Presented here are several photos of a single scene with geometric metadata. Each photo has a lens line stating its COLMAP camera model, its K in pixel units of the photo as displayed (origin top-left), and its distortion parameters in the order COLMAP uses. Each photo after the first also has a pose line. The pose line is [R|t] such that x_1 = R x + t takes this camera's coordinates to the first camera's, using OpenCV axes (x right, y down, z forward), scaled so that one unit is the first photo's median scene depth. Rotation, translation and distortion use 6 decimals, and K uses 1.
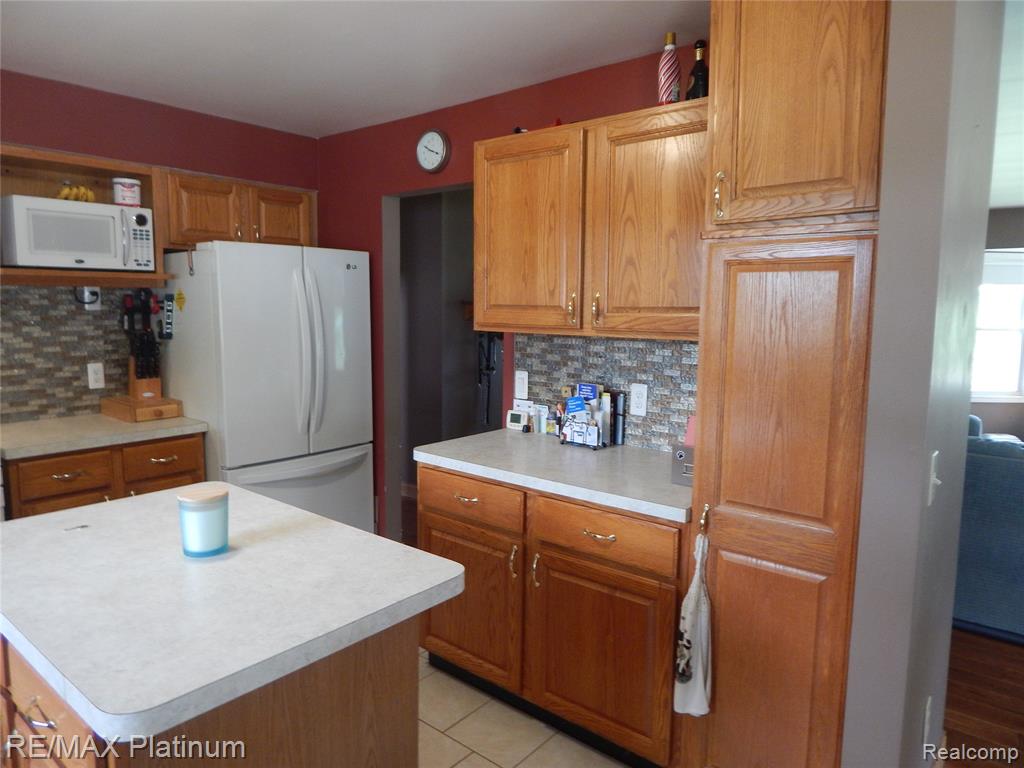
lens RADIAL K [[670.5, 0, 511.9], [0, 670.5, 384.5], [0, 0, 1]] dist [0.000519, -0.008786]
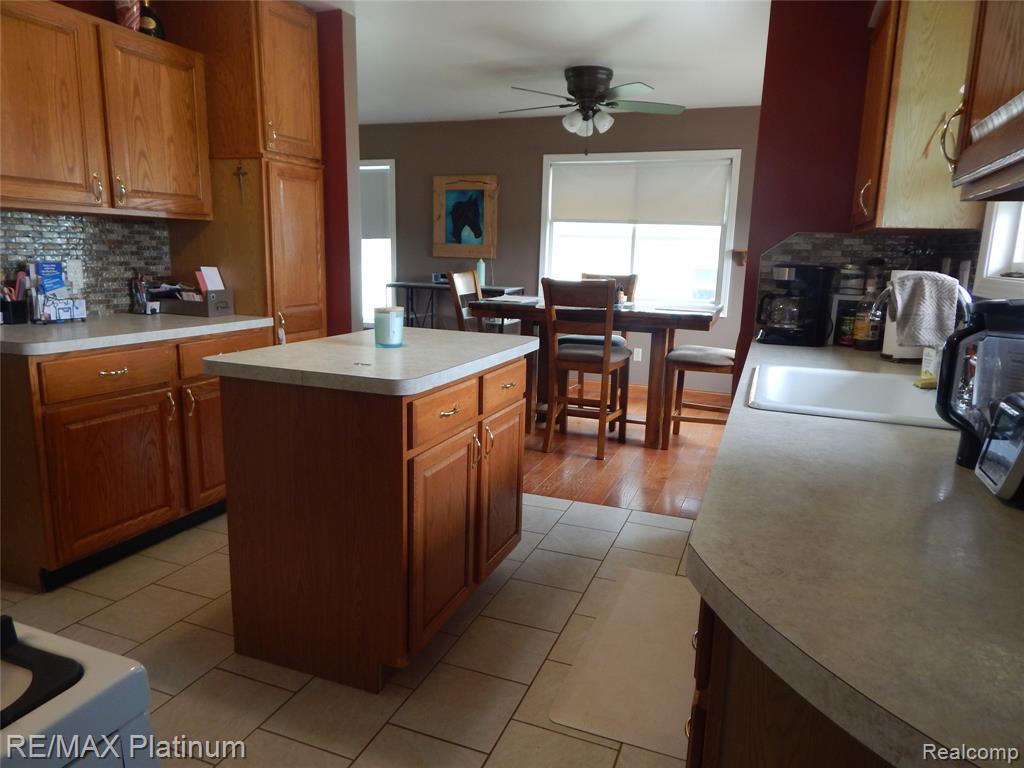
lens RADIAL K [[670.5, 0, 513.9], [0, 670.5, 382.6], [0, 0, 1]] dist [0.000519, -0.008786]
pose [[-0.310011, -0.200029, 0.929452, -1.203551], [0.077662, 0.969022, 0.234448, -0.007718], [-0.947556, 0.144864, -0.284872, 0.707124]]
